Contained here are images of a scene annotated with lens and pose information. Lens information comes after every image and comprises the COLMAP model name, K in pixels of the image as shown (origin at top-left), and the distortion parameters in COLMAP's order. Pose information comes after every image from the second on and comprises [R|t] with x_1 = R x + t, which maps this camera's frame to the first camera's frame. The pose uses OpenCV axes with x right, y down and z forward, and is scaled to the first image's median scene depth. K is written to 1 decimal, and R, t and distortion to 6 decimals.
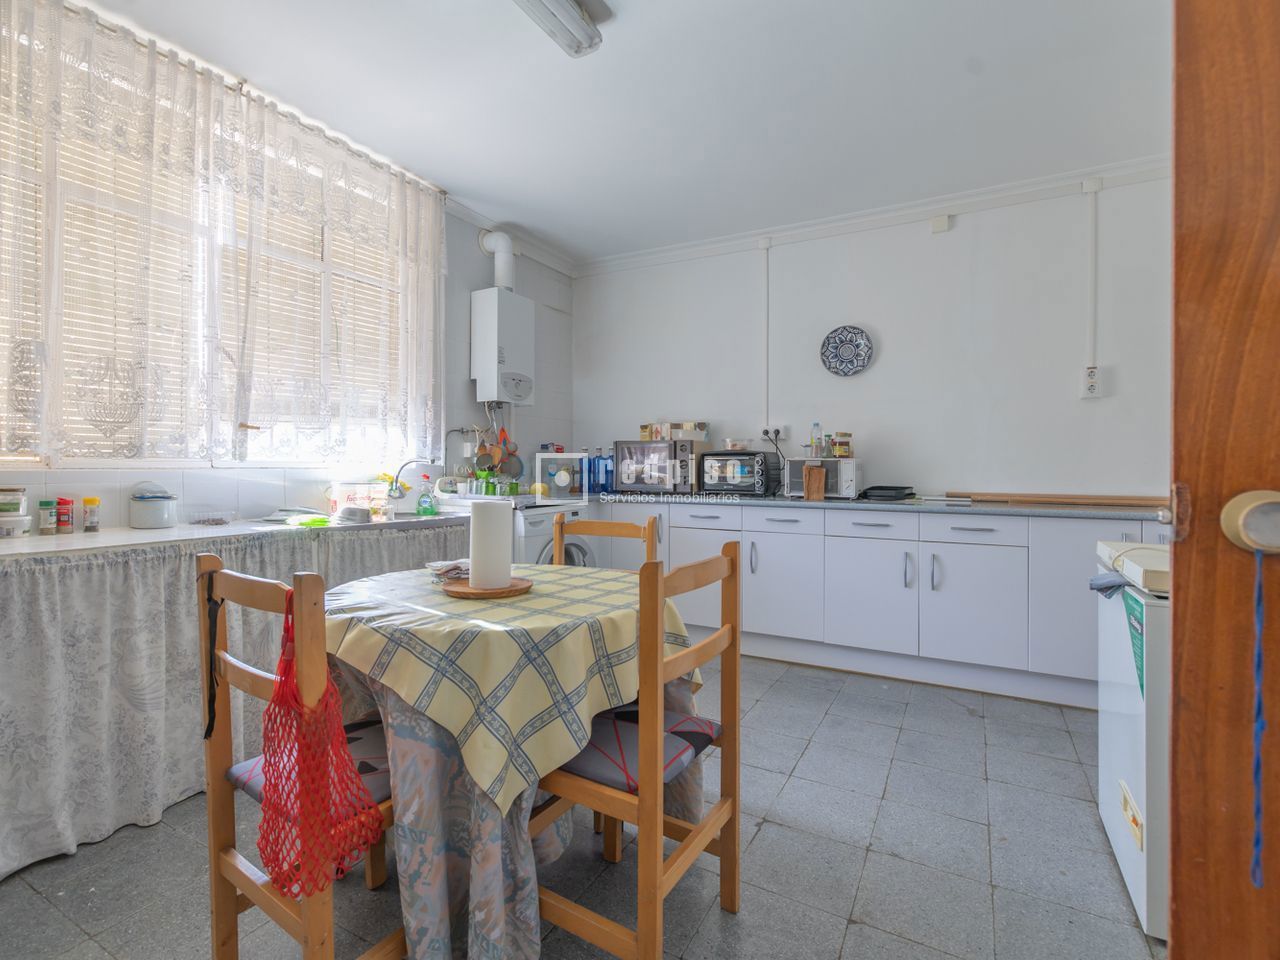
lens RADIAL K [[613.7, 0, 641.5], [0, 613.7, 467.6], [0, 0, 1]] dist [0.001652, -0.001535]
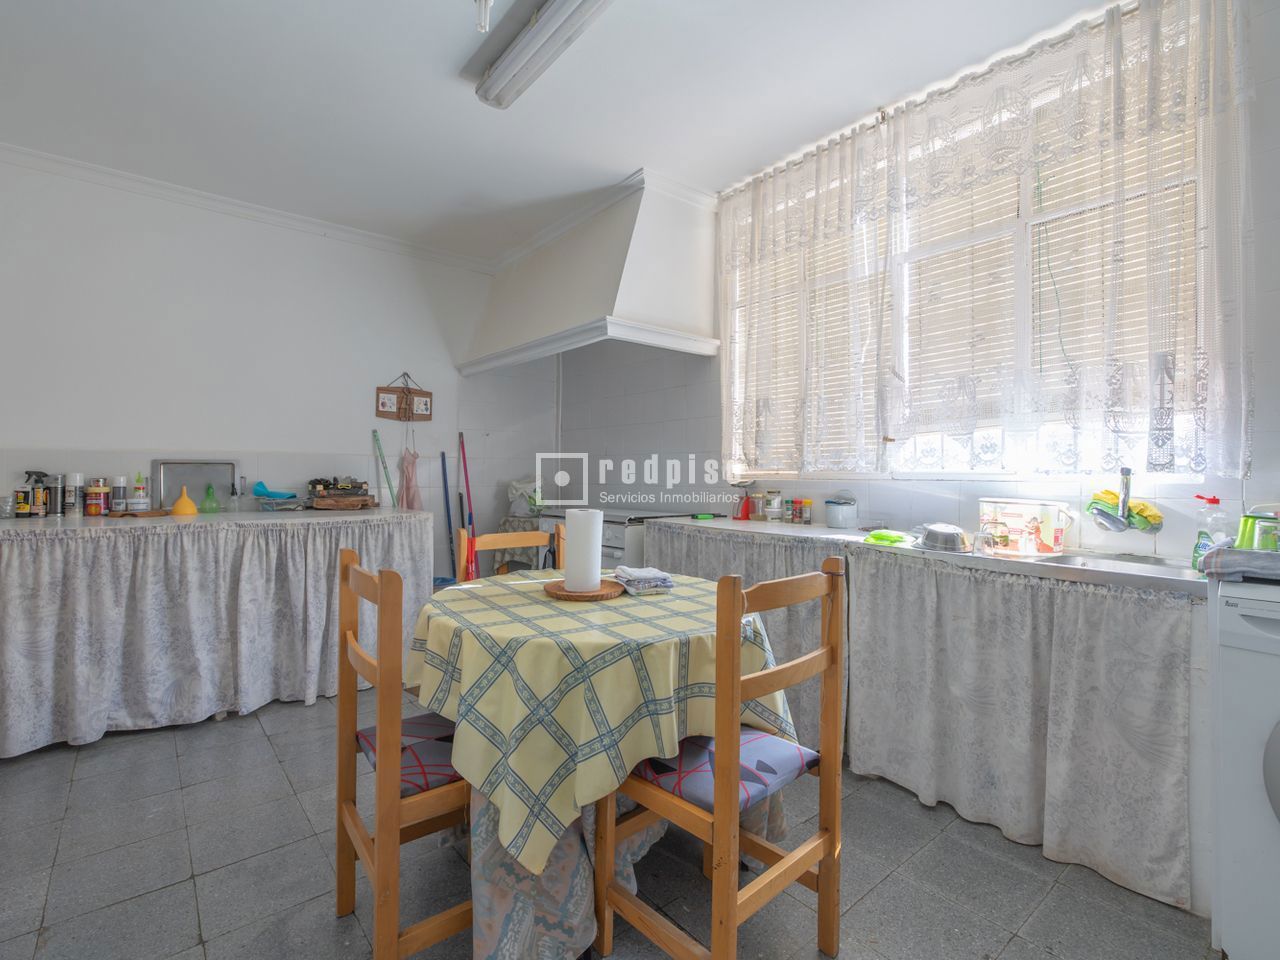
lens RADIAL K [[613.7, 0, 642.5], [0, 613.7, 478.5], [0, 0, 1]] dist [0.001652, -0.001535]
pose [[-0.371634, 0.001295, -0.928379, 0.505875], [-0.006672, 0.999969, 0.004066, -0.003238], [0.928355, 0.007706, -0.371614, 1.087743]]
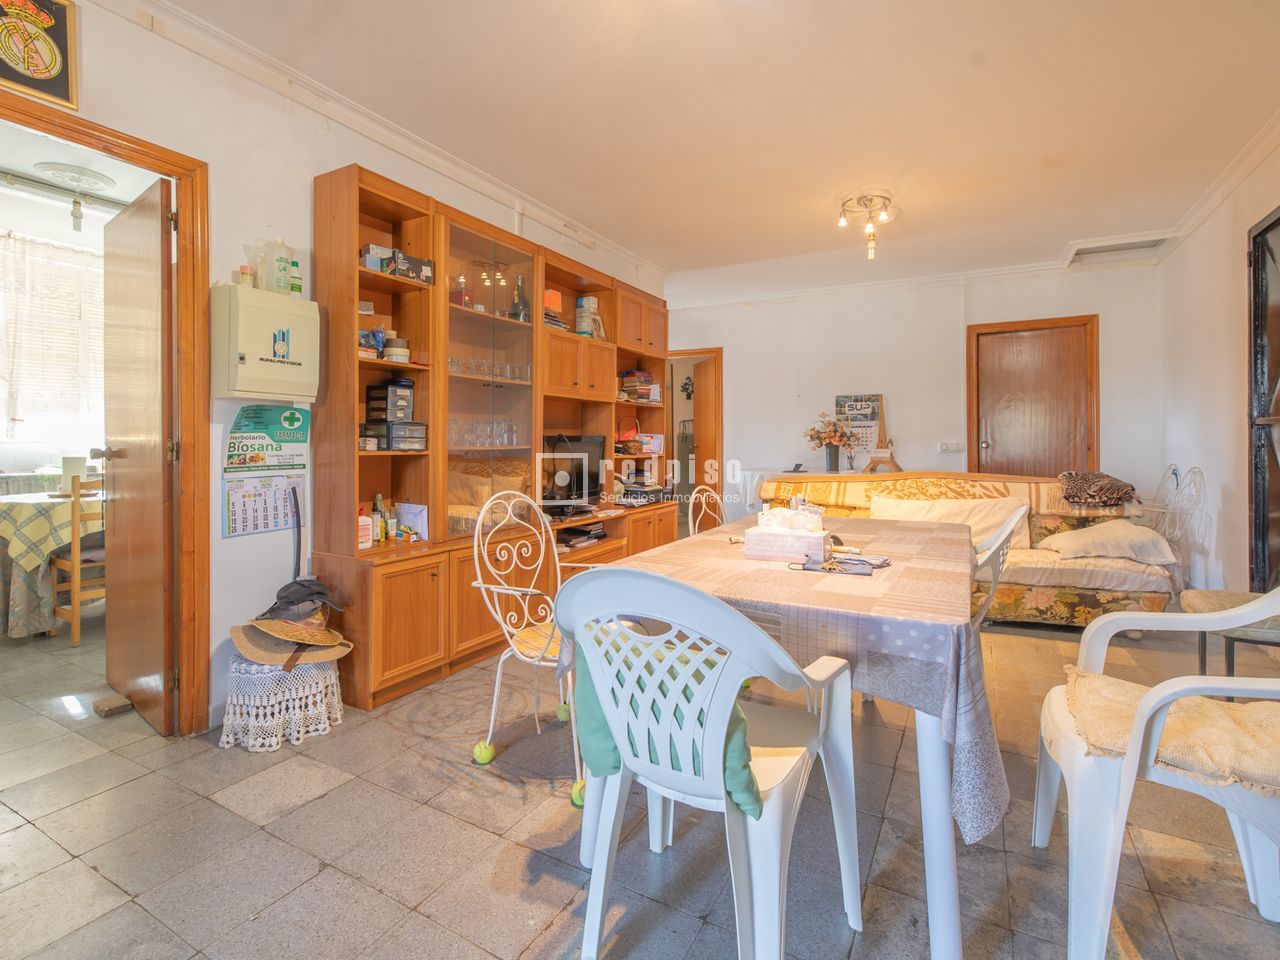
lens RADIAL K [[613.7, 0, 632.0], [0, 613.7, 446.2], [0, 0, 1]] dist [0.001652, -0.001535]
pose [[0.999993, -0.001491, 0.003329, 1.283252], [0.001473, 0.999985, 0.005358, 0.005182], [-0.003337, -0.005353, 0.999980, -0.900739]]
